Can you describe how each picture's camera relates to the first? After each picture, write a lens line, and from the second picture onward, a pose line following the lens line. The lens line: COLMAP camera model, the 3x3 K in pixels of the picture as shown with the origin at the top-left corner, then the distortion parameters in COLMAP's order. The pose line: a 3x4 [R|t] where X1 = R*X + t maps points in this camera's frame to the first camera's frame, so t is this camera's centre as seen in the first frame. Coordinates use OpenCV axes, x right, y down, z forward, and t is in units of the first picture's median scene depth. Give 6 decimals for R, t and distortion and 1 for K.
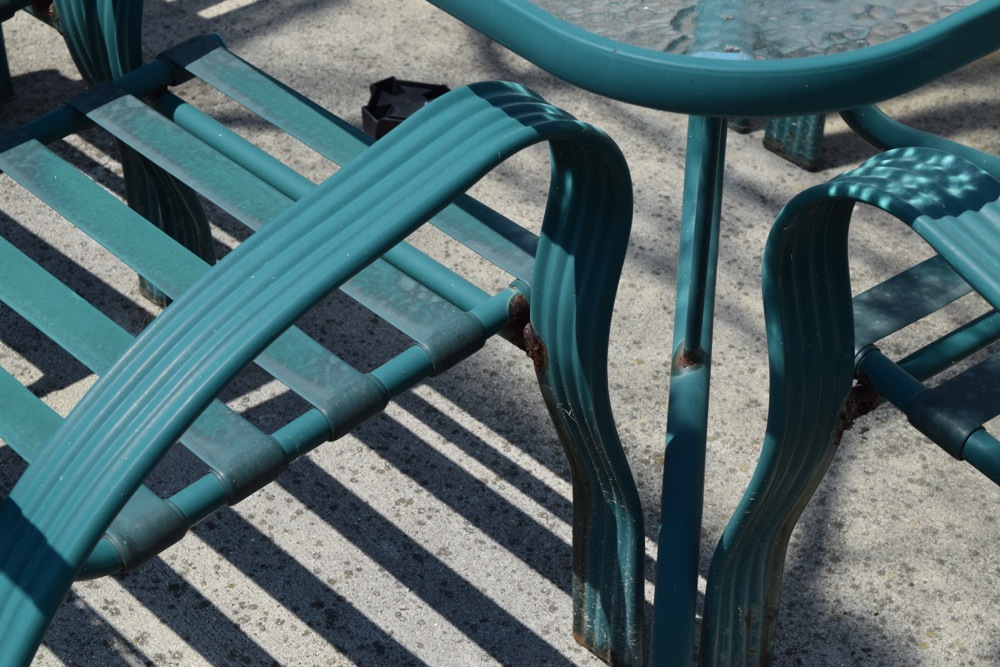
lens RADIAL K [[2250.8, 0, 500.0], [0, 2250.8, 333.5], [0, 0, 1]] dist [0.073388, 0.063413]
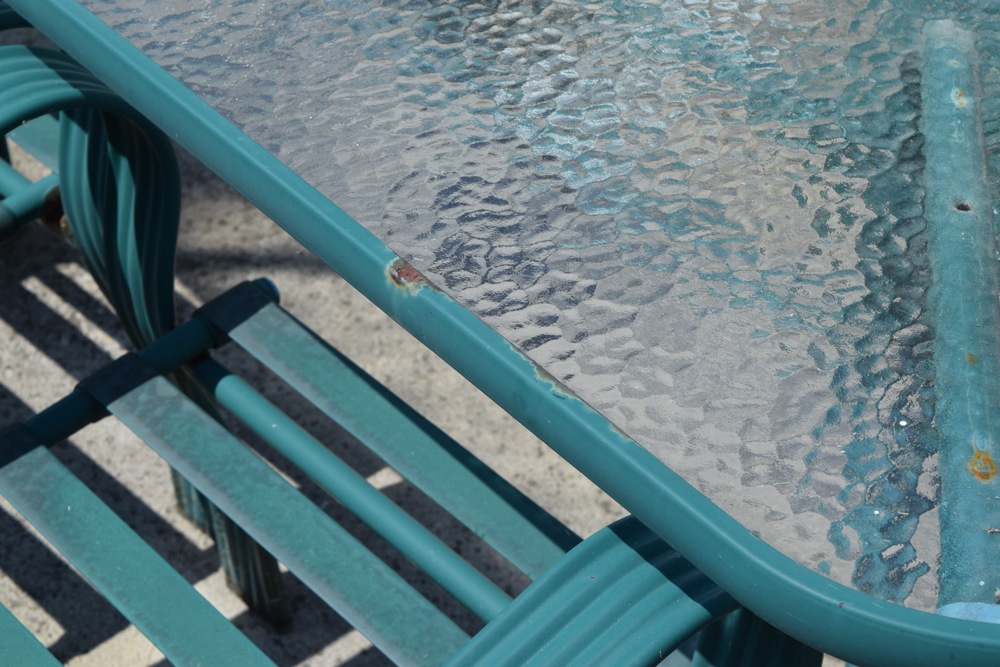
lens RADIAL K [[2250.8, 0, 500.0], [0, 2250.8, 333.5], [0, 0, 1]] dist [0.073388, 0.063413]
pose [[0.999827, -0.007082, -0.017198, -0.028559], [0.008438, 0.996749, 0.080124, -0.176902], [0.016575, -0.080256, 0.996637, 0.197902]]
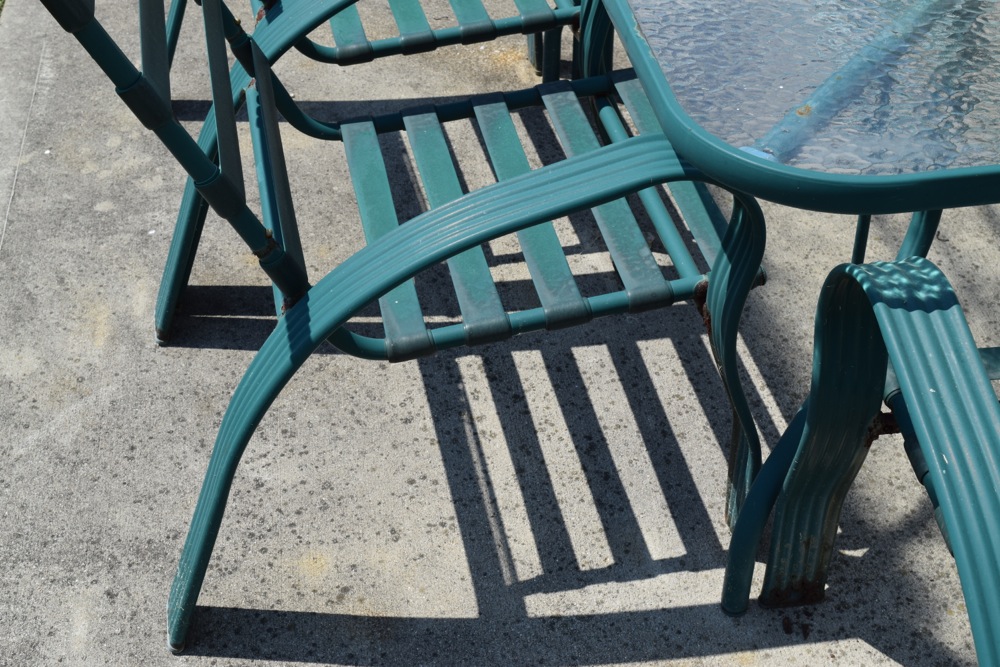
lens RADIAL K [[1475.8, 0, 500.0], [0, 1475.8, 333.5], [0, 0, 1]] dist [-0.023257, 0.008151]
pose [[0.858764, 0.320773, -0.399536, 0.248660], [-0.298949, 0.946979, 0.117733, -0.049577], [0.416118, 0.018336, 0.909126, 0.042087]]
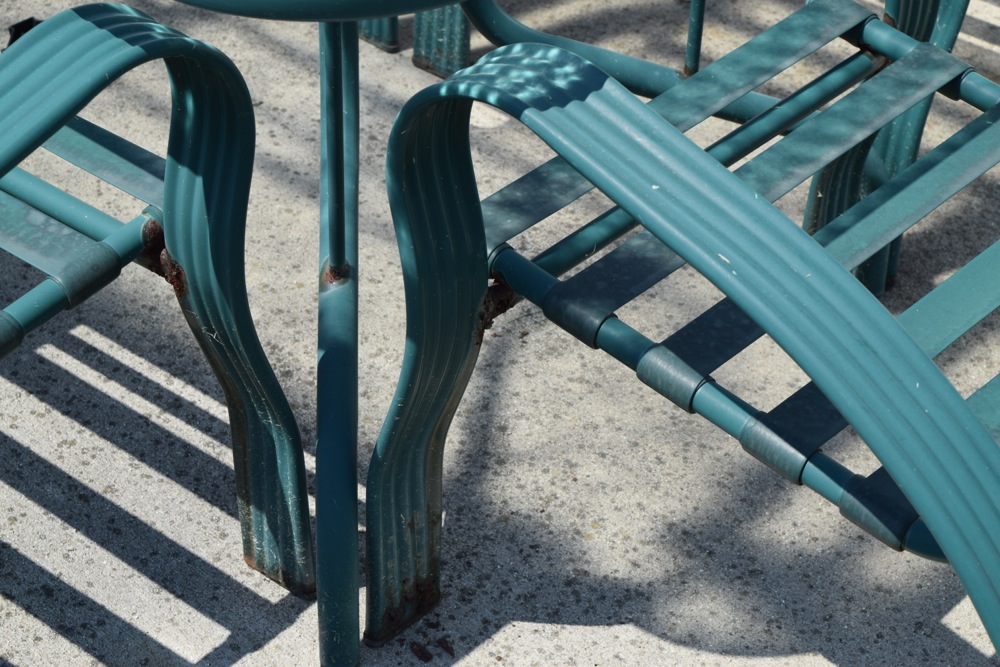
lens RADIAL K [[2250.8, 0, 500.0], [0, 2250.8, 333.5], [0, 0, 1]] dist [0.073388, 0.063413]
pose [[0.989216, -0.080070, 0.122642, 0.028915], [0.076962, 0.996586, 0.029886, 0.012224], [-0.124616, -0.020125, 0.992001, -0.004699]]
